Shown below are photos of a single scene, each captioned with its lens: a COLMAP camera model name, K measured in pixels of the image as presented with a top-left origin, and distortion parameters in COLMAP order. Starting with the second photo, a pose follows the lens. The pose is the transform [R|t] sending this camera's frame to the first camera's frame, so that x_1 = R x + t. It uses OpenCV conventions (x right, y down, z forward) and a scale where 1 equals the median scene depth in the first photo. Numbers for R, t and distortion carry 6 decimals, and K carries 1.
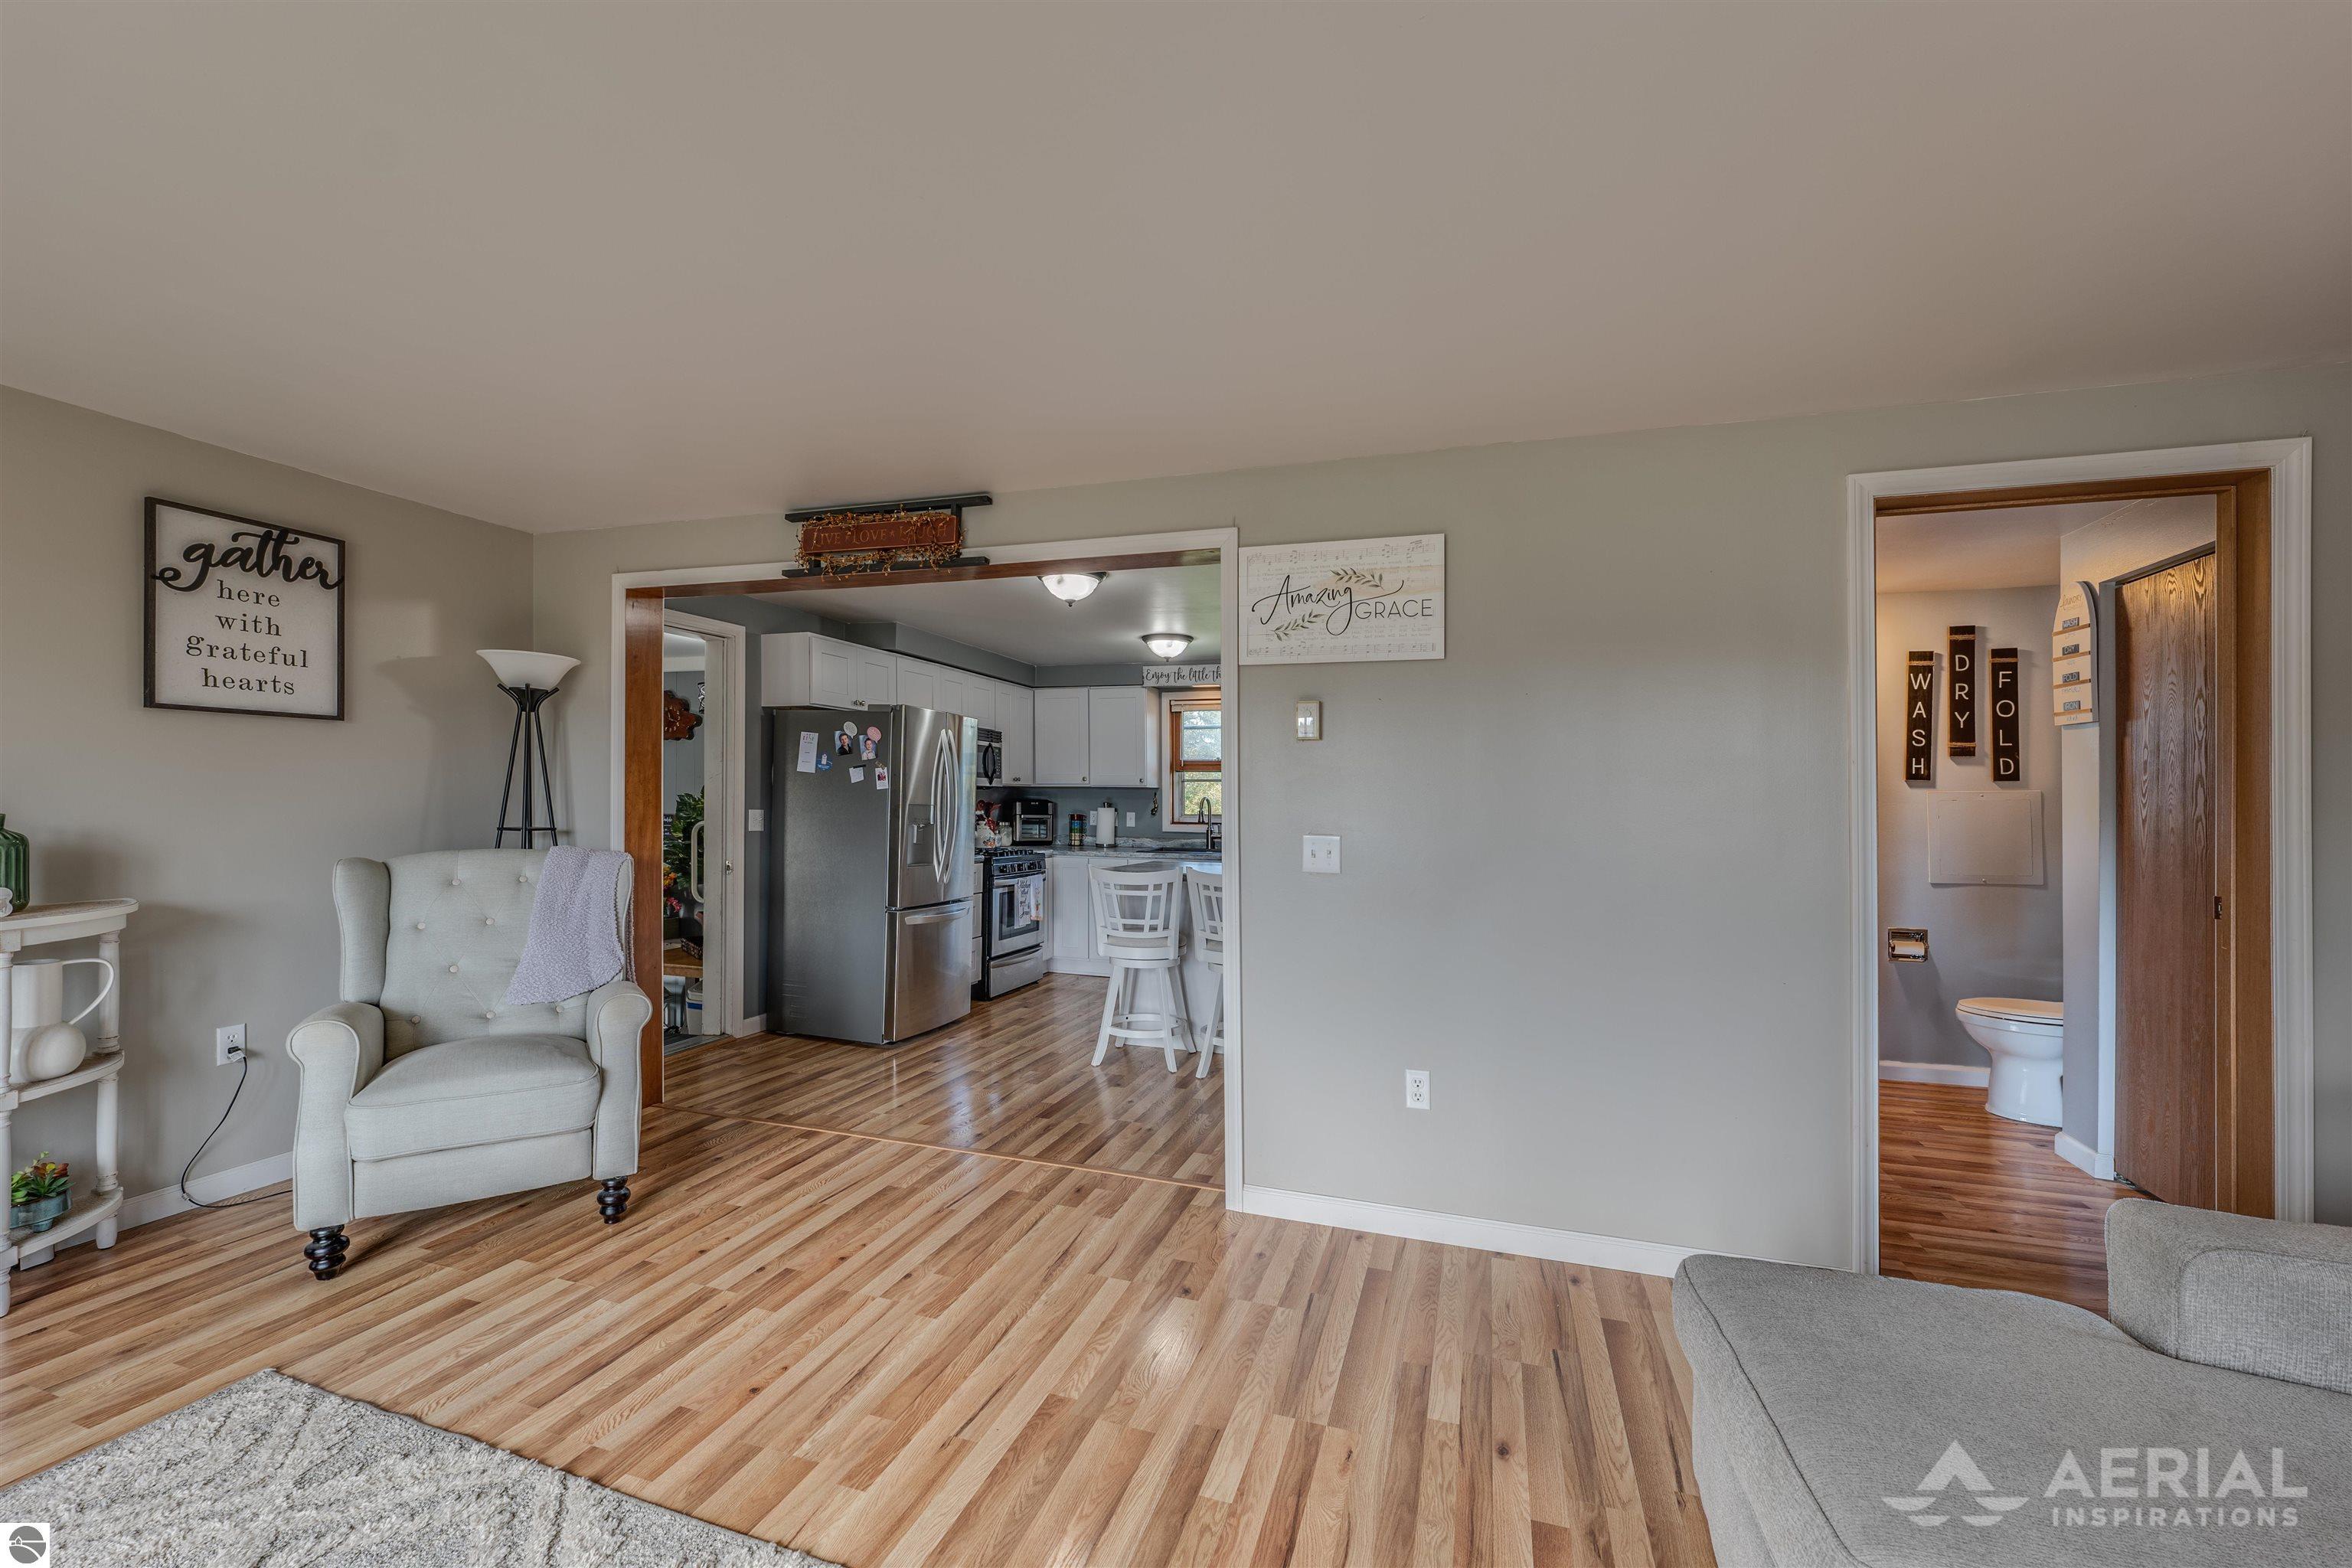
lens RADIAL K [[967.6, 0, 1164.8], [0, 967.6, 789.6], [0, 0, 1]] dist [0.002807, 0.000264]
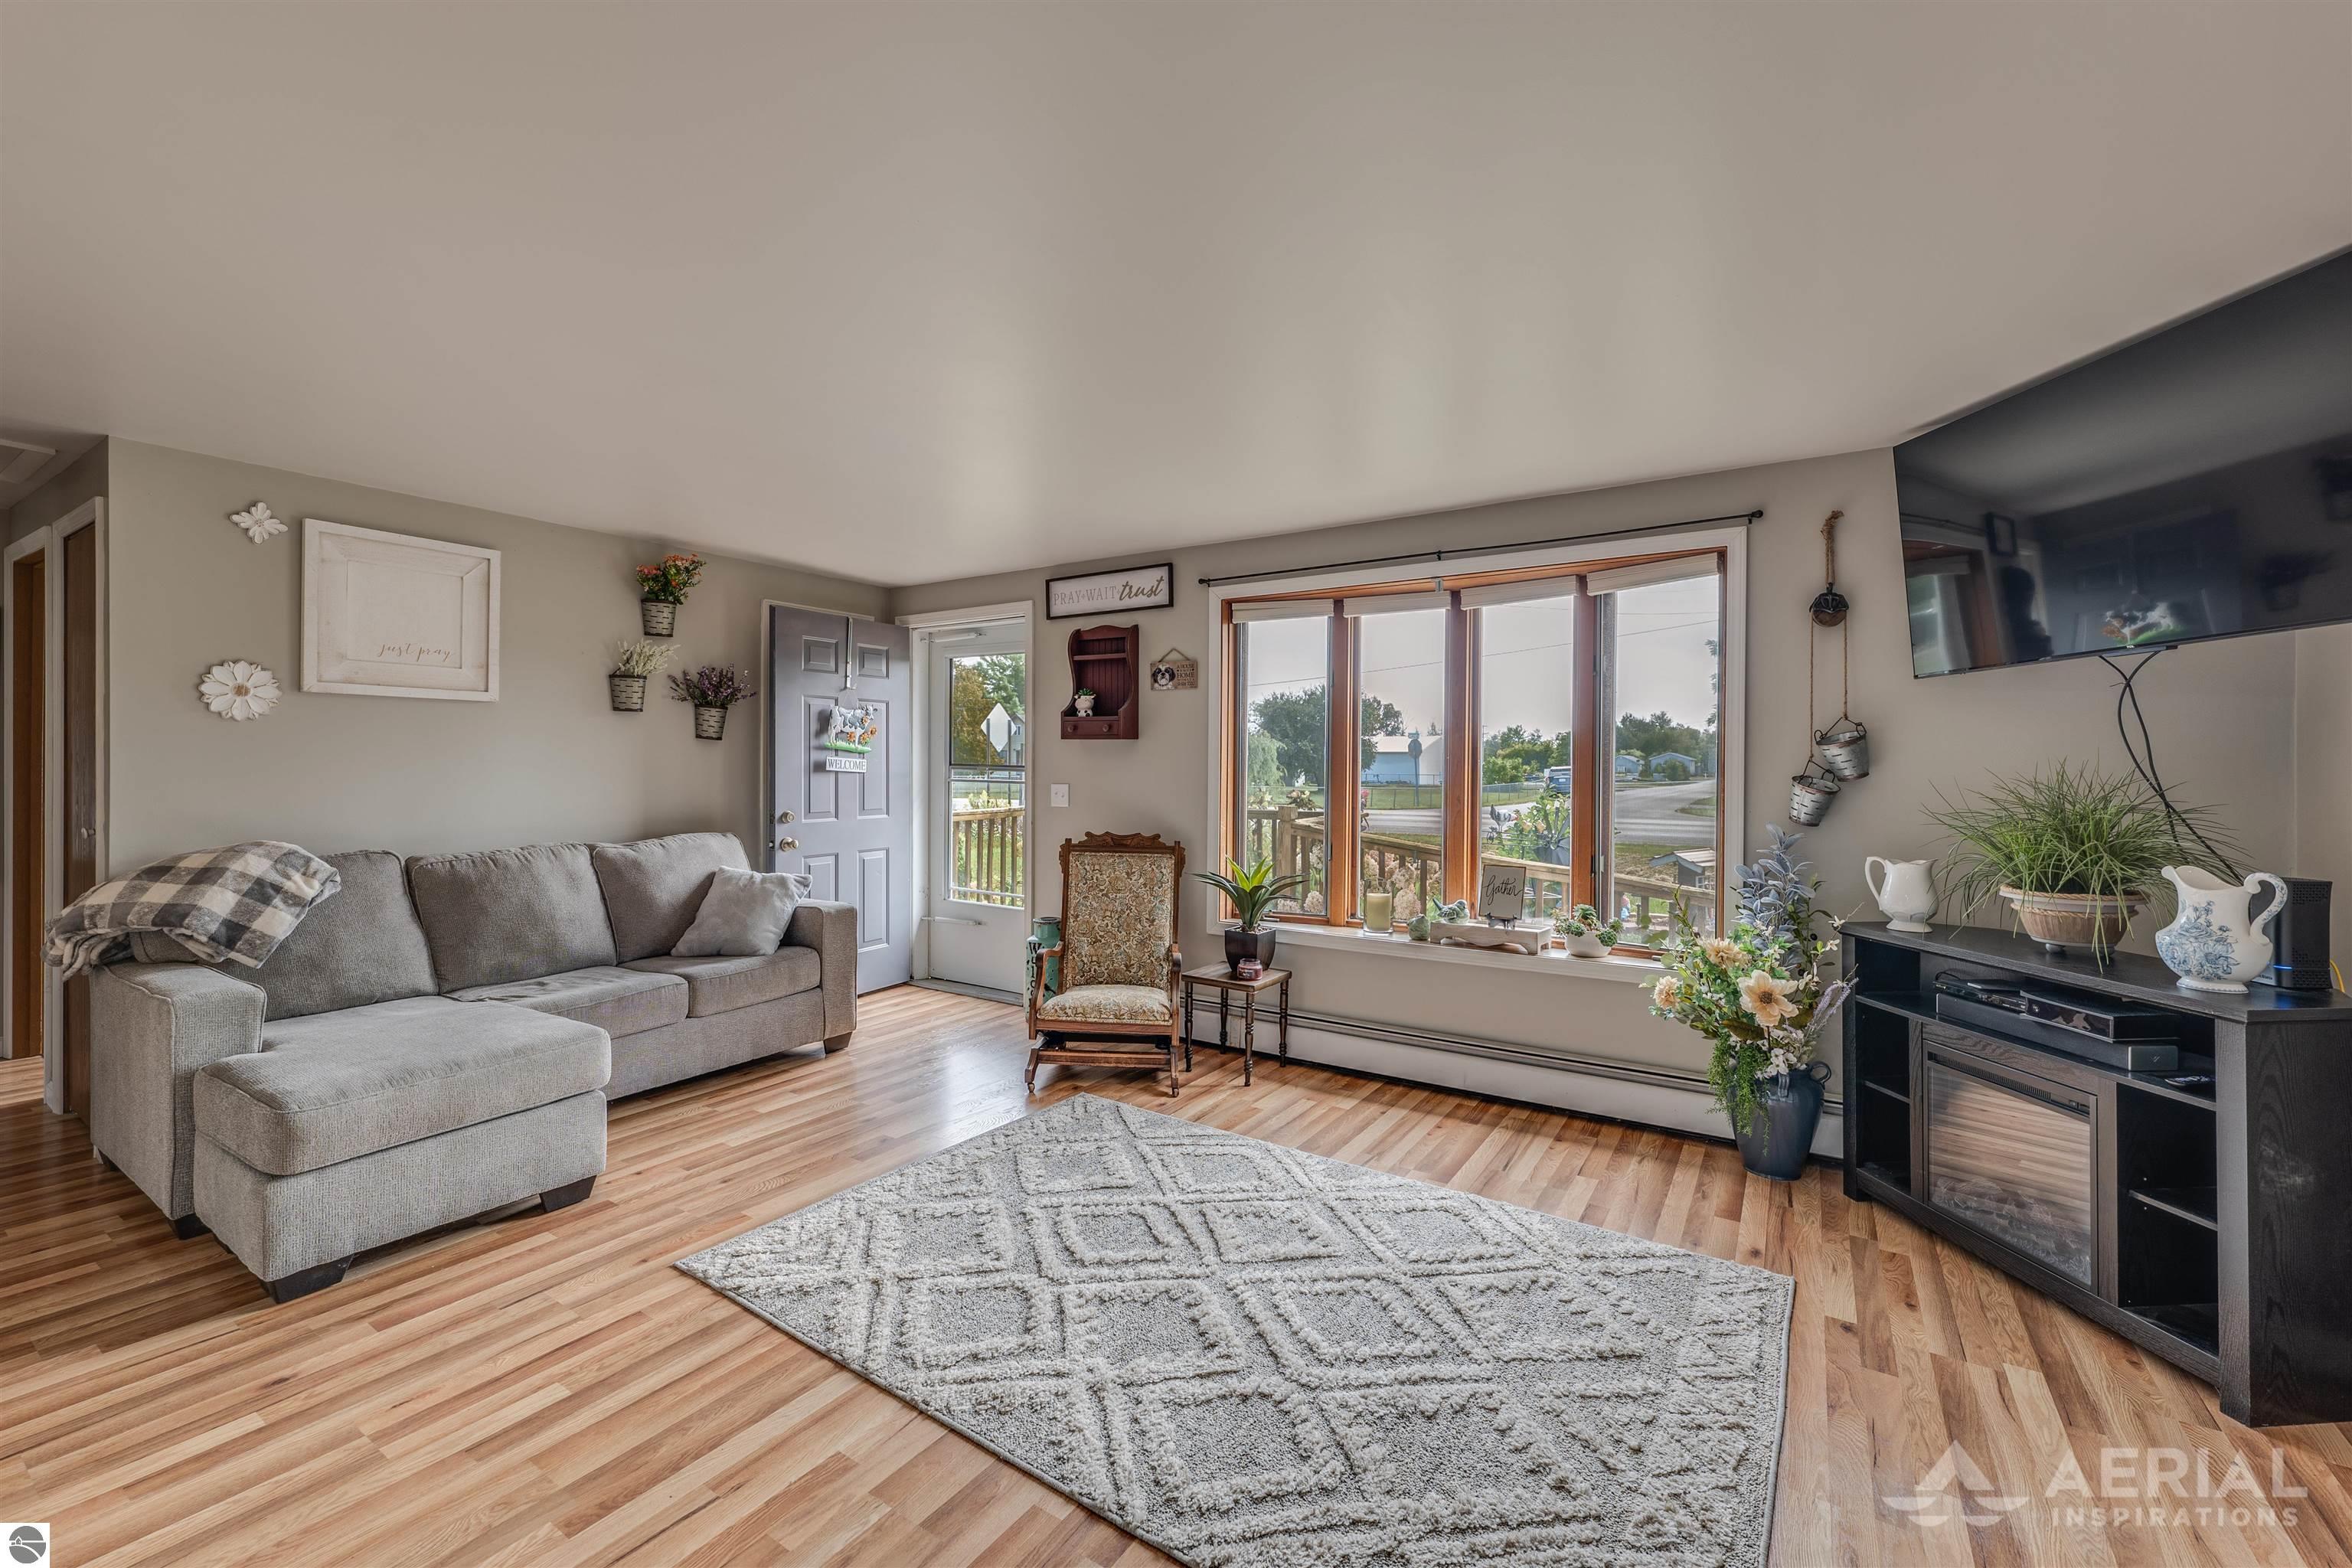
lens RADIAL K [[967.6, 0, 1178.7], [0, 967.6, 761.9], [0, 0, 1]] dist [0.002807, 0.000264]
pose [[-0.966055, -0.018983, 0.257639, -0.547359], [-0.022080, 0.999714, -0.009132, 0.004733], [-0.257392, -0.014511, -0.966198, 1.154316]]
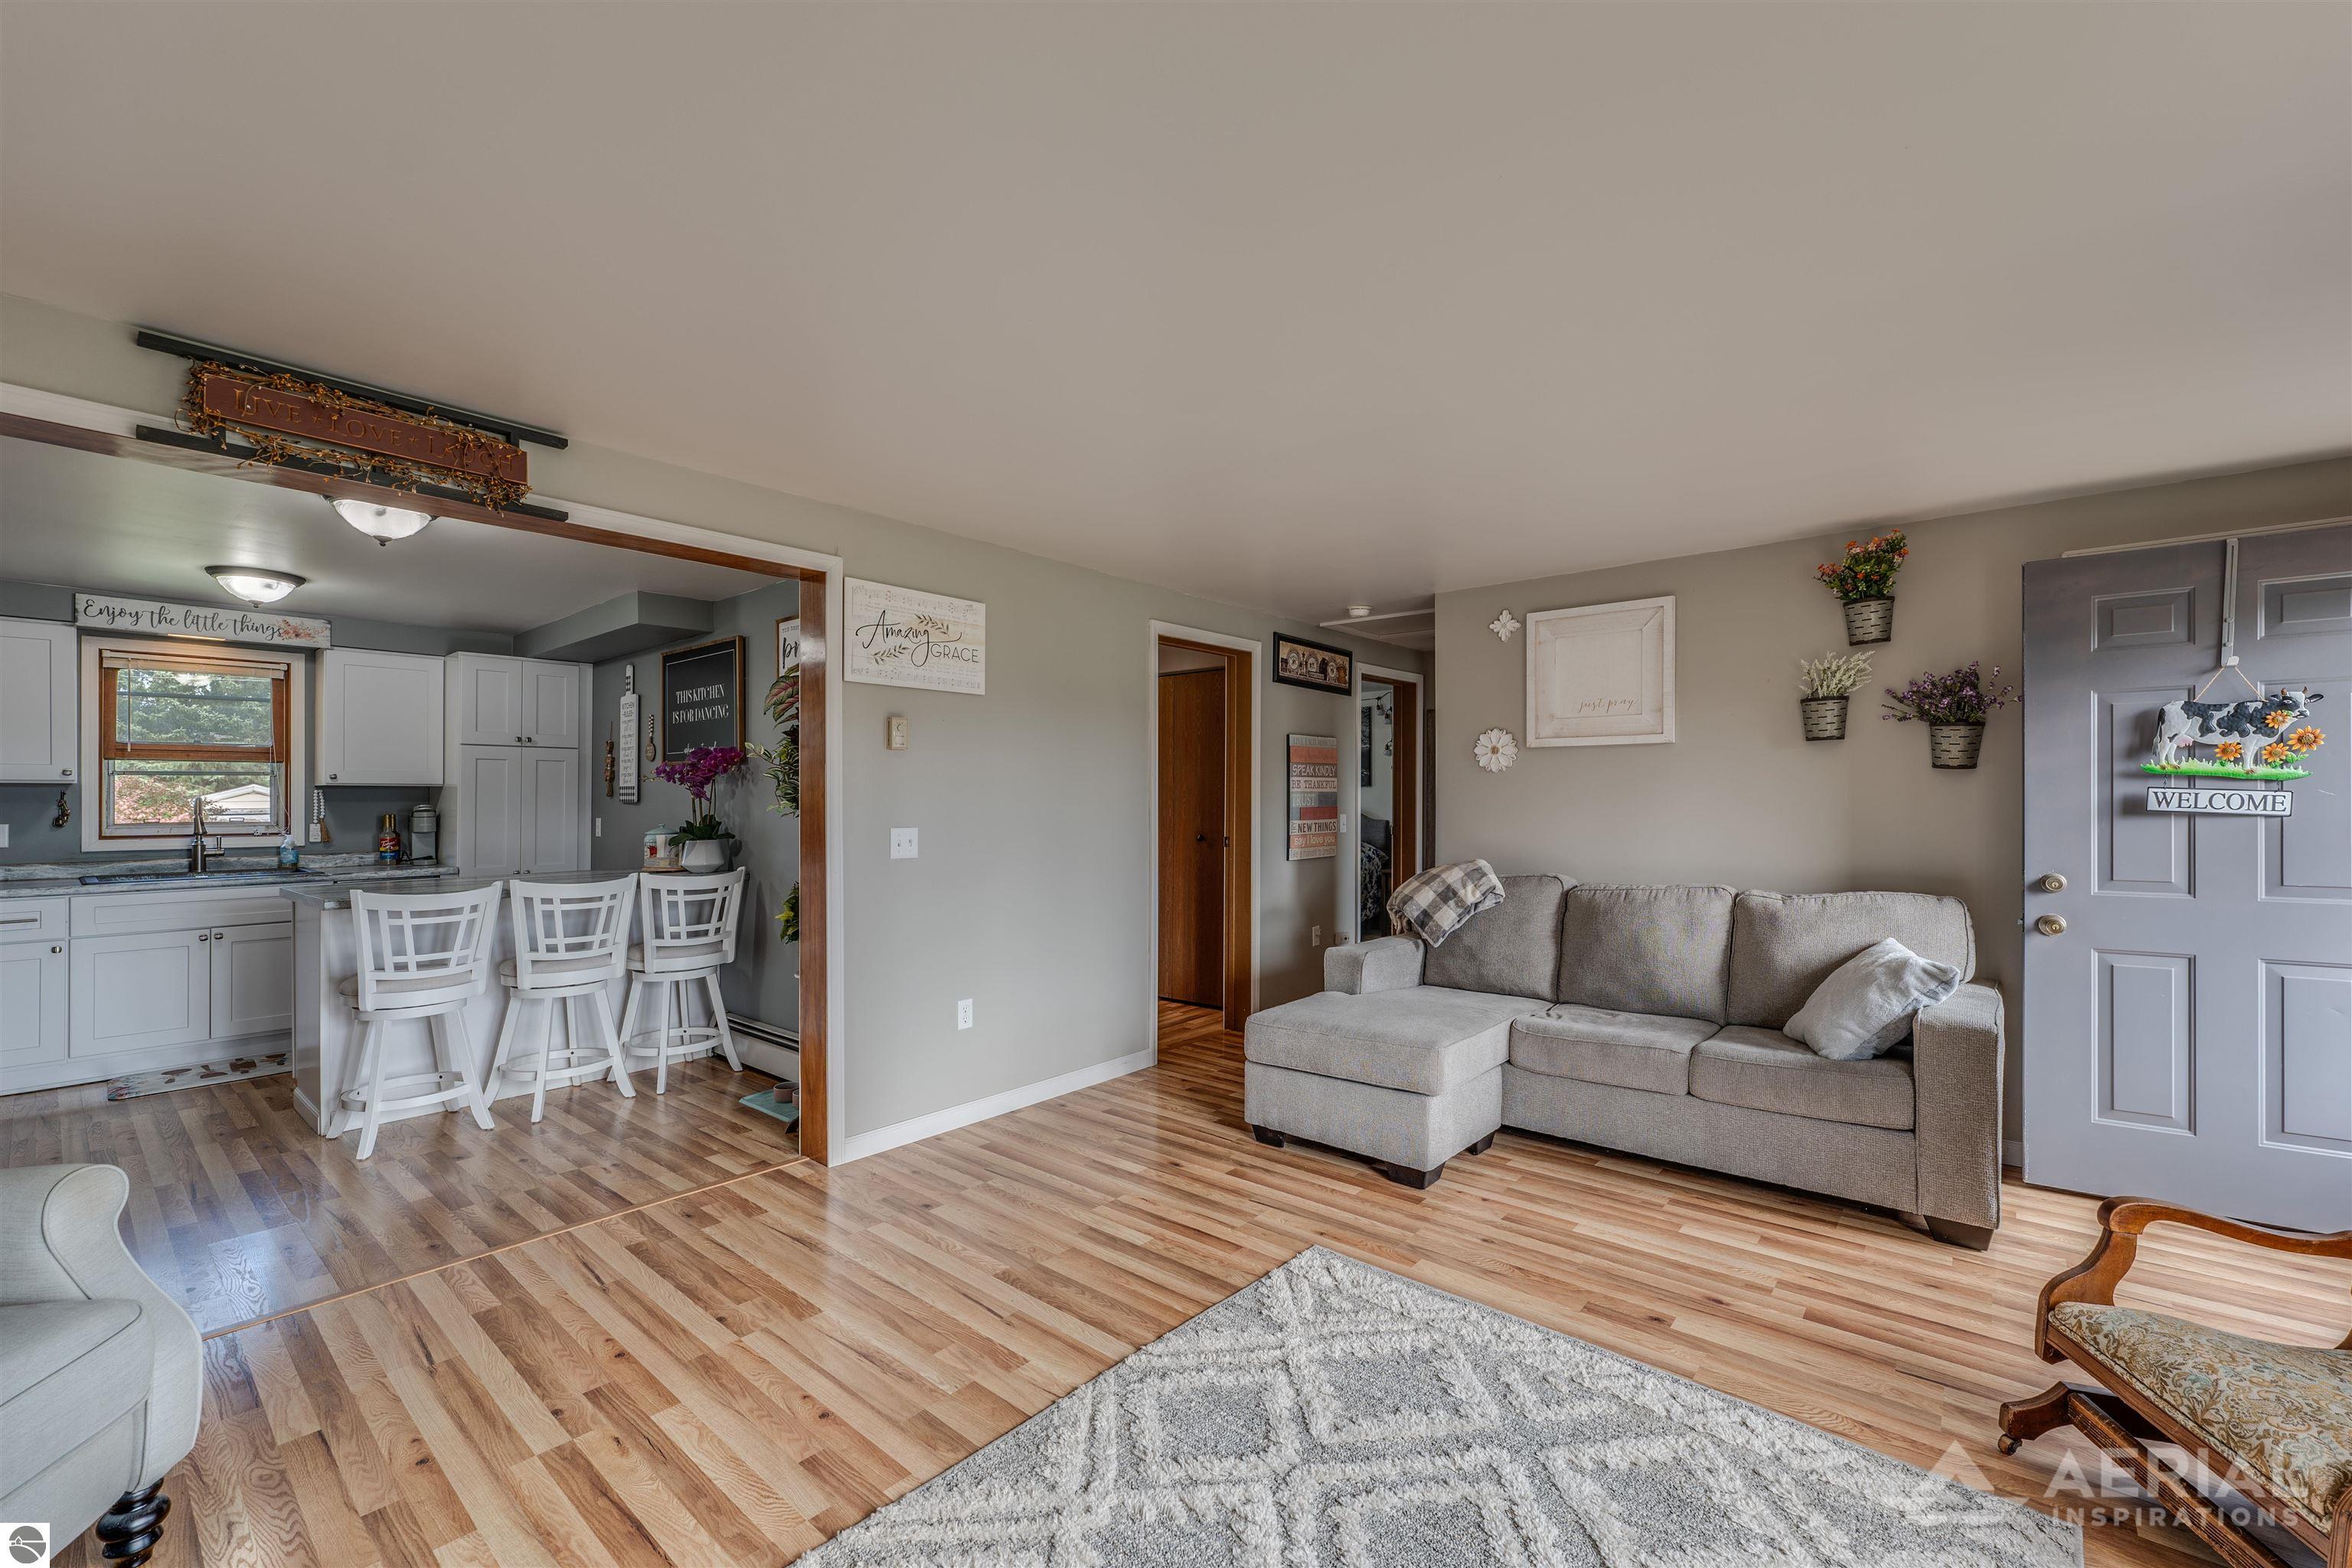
lens RADIAL K [[967.6, 0, 1170.4], [0, 967.6, 795.5], [0, 0, 1]] dist [0.002807, 0.000264]
pose [[0.378687, -0.010100, 0.925470, -0.842022], [-0.002450, 0.999926, 0.011915, -0.009424], [-0.925522, -0.006779, 0.378634, 0.224252]]
